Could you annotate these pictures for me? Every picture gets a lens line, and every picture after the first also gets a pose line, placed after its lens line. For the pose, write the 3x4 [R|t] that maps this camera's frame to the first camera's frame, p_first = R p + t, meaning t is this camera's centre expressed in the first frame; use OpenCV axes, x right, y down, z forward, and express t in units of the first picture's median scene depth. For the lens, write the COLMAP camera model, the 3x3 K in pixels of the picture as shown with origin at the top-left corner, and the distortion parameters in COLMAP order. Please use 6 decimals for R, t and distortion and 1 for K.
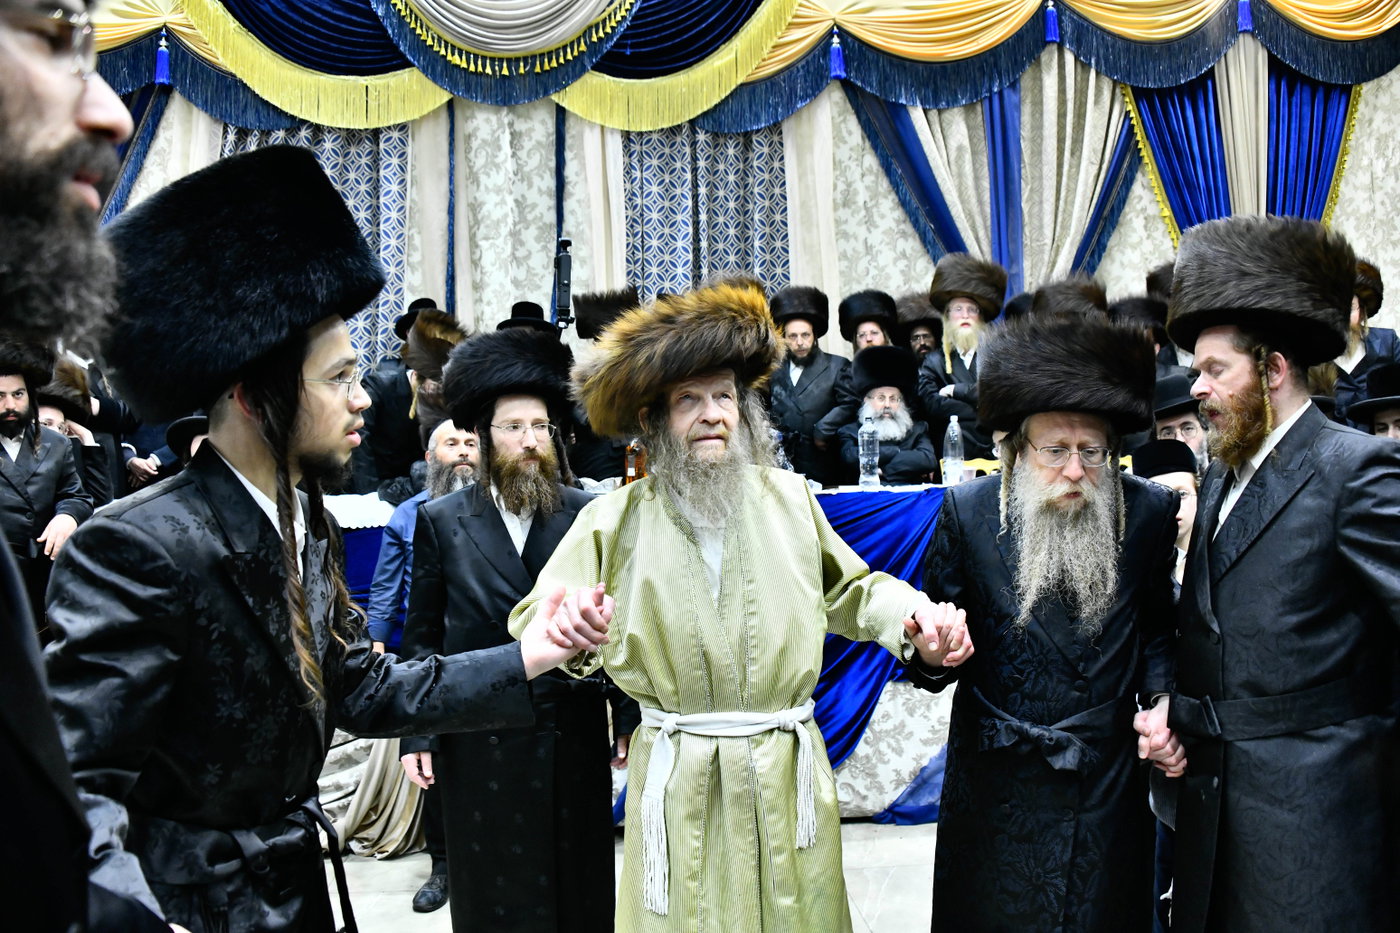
lens RADIAL K [[1104.4, 0, 726.7], [0, 1104.4, 448.7], [0, 0, 1]] dist [-0.142056, 0.049573]
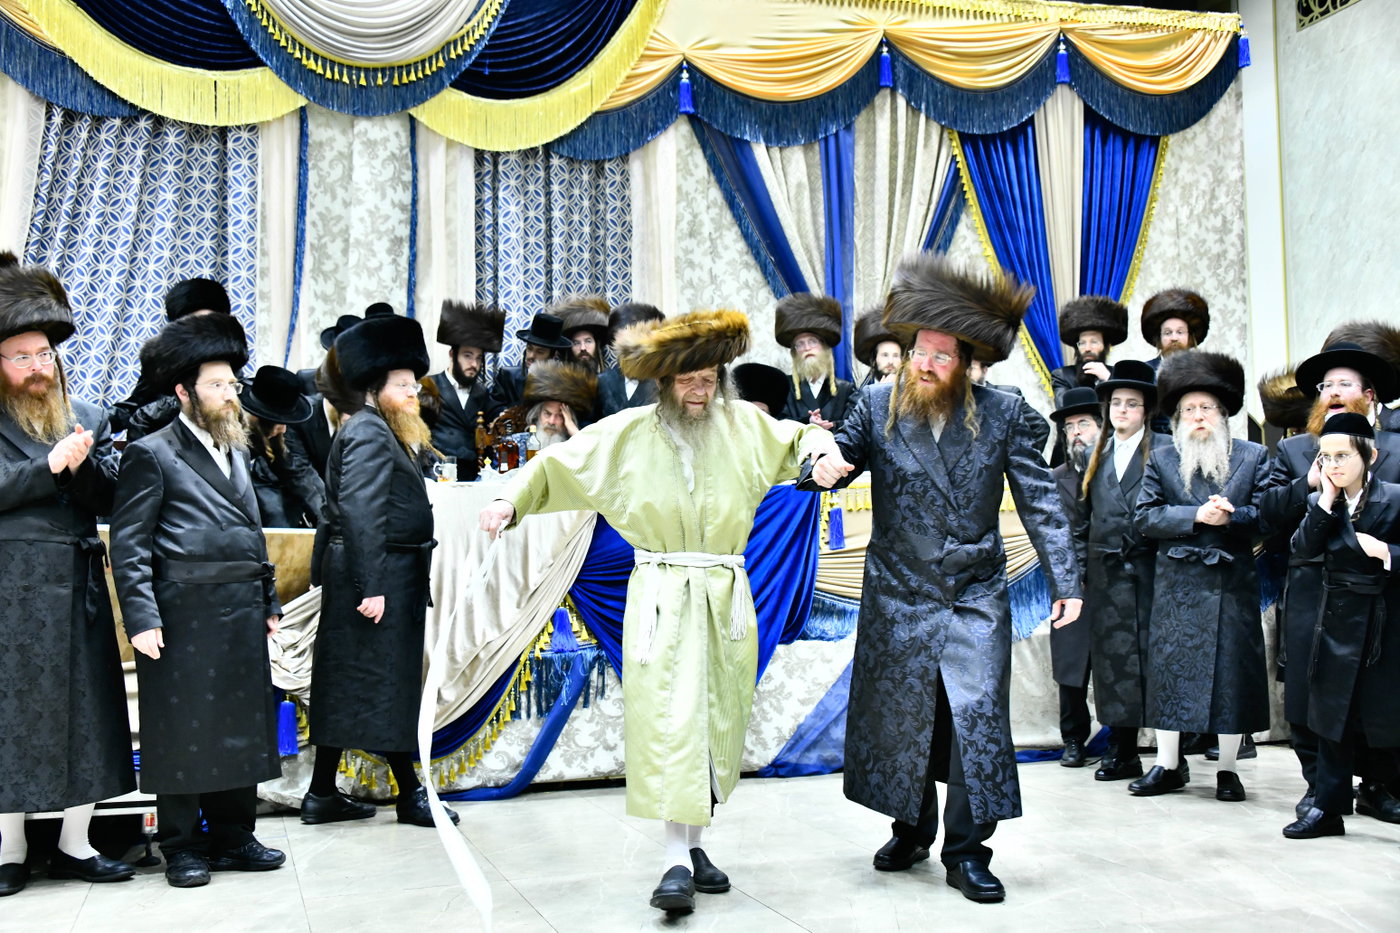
lens RADIAL K [[1503.2, 0, 735.7], [0, 1503.2, 427.5], [0, 0, 1]] dist [0.069063, 0.000000]
pose [[0.971793, 0.019593, 0.235020, -0.184410], [0.001818, 0.995891, -0.090540, 0.089205], [-0.235828, 0.088413, 0.967764, -0.378335]]
